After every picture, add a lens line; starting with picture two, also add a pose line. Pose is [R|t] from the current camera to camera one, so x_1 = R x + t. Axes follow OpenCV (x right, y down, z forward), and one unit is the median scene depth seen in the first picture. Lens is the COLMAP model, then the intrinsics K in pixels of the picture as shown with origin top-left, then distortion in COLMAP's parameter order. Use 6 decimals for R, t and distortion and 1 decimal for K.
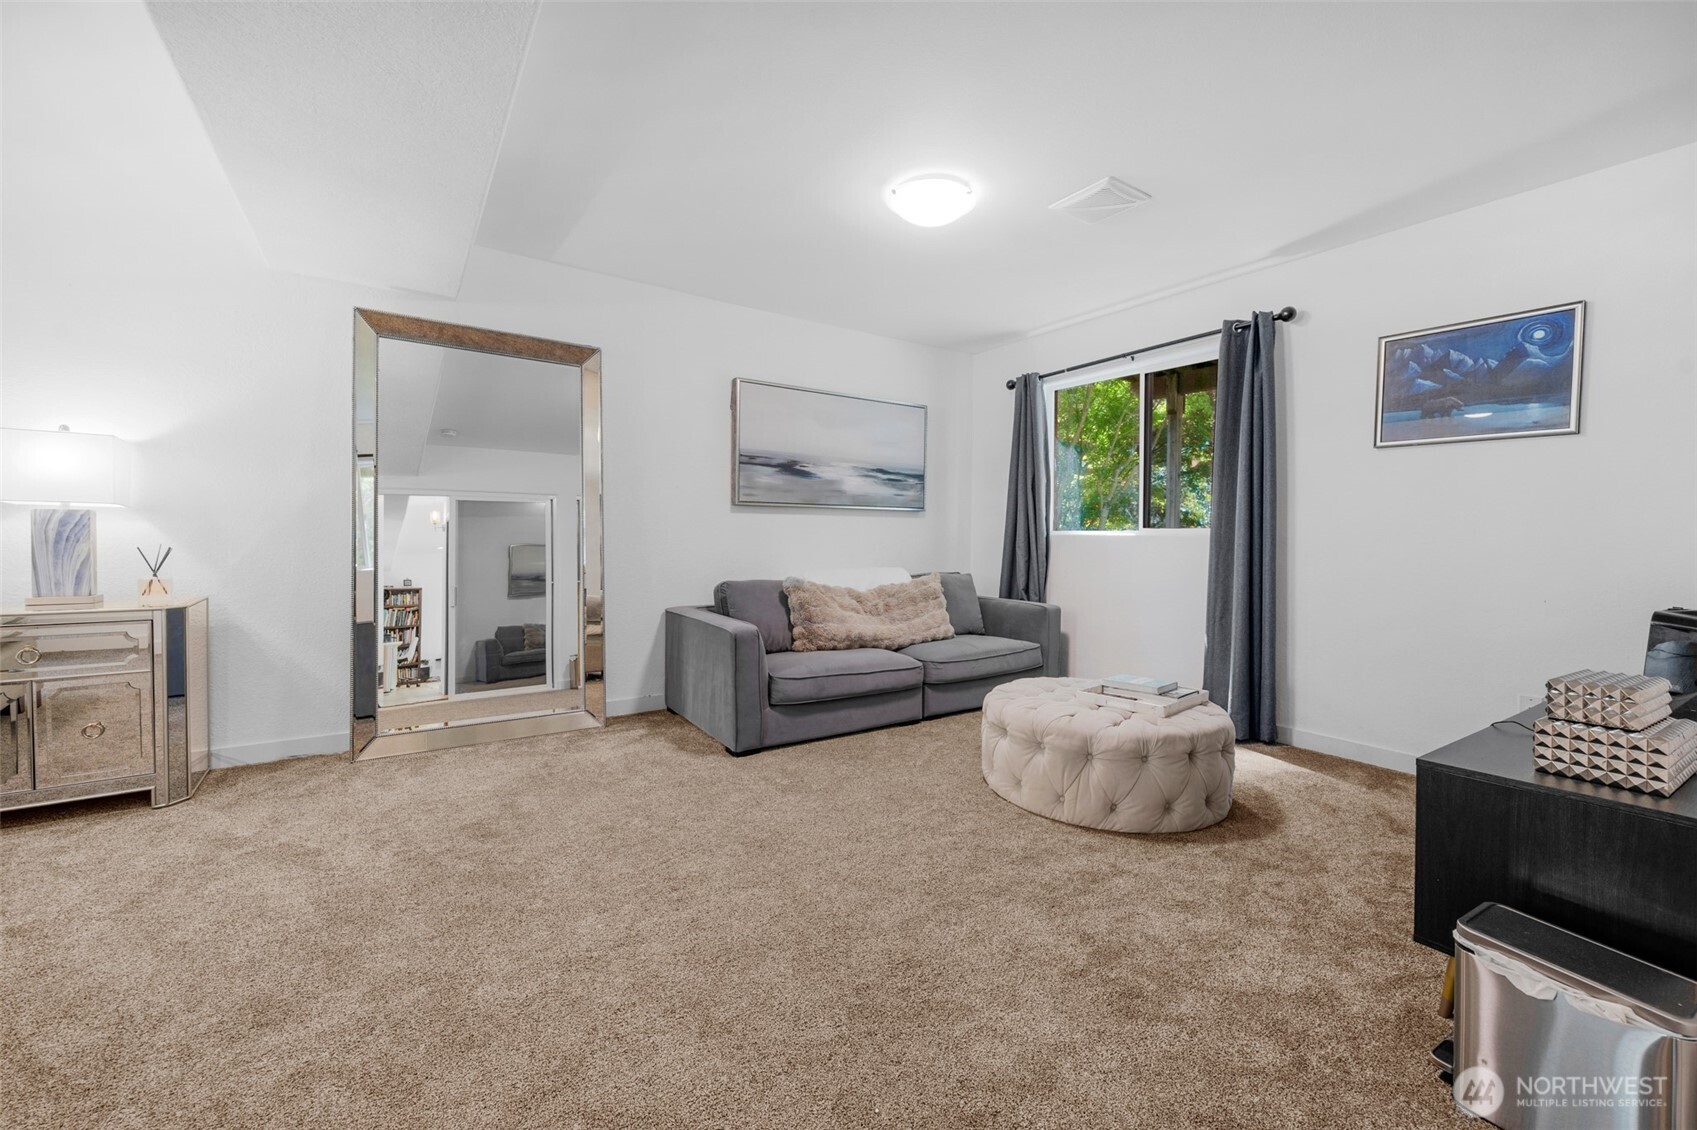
lens RADIAL K [[649.8, 0, 832.3], [0, 649.8, 556.0], [0, 0, 1]] dist [0.003508, -0.000377]
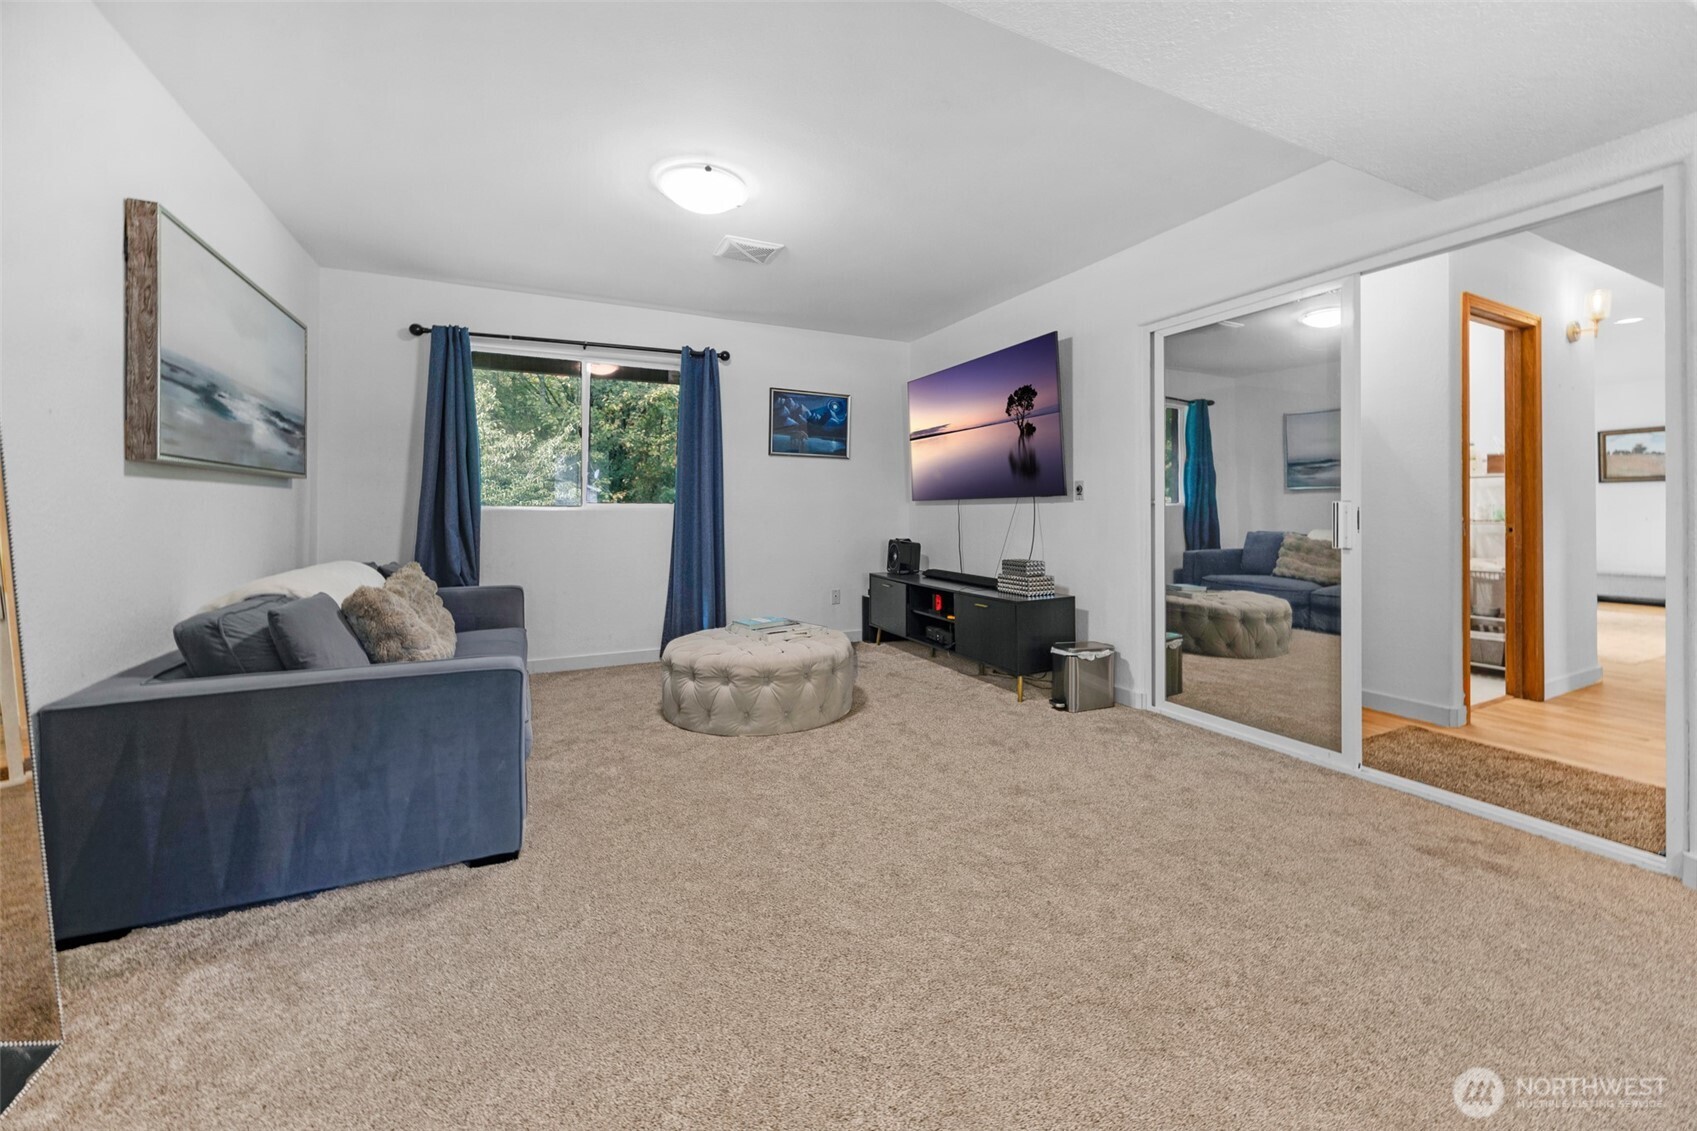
lens RADIAL K [[649.8, 0, 824.9], [0, 649.8, 510.1], [0, 0, 1]] dist [0.003508, -0.000377]
pose [[0.182404, -0.015921, 0.983095, -0.860269], [0.038101, 0.999232, 0.009113, -0.041940], [-0.982485, 0.035795, 0.182870, 0.661429]]
